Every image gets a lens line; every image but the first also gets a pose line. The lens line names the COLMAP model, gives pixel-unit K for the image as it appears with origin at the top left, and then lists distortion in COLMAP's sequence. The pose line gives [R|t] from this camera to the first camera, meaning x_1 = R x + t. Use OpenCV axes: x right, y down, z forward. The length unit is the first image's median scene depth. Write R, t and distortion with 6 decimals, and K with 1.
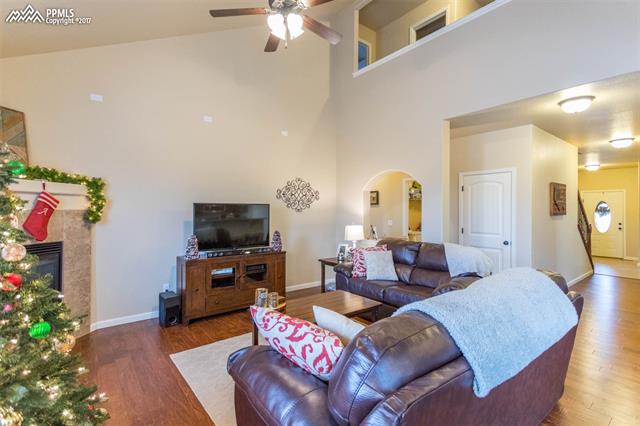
lens RADIAL K [[300.7, 0, 319.5], [0, 300.7, 210.5], [0, 0, 1]] dist [-0.000320, 0.001995]
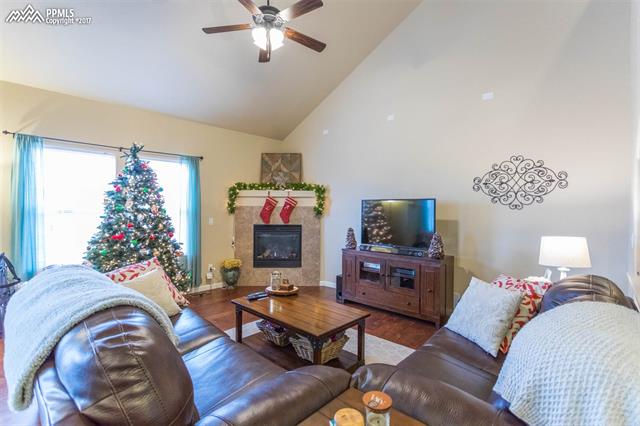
lens RADIAL K [[300.7, 0, 320.6], [0, 300.7, 211.4], [0, 0, 1]] dist [-0.000320, 0.001995]
pose [[0.149397, 0.007037, -0.988752, 0.691336], [-0.008378, 0.999948, 0.005851, 0.012178], [0.988742, 0.007410, 0.149448, 0.697541]]
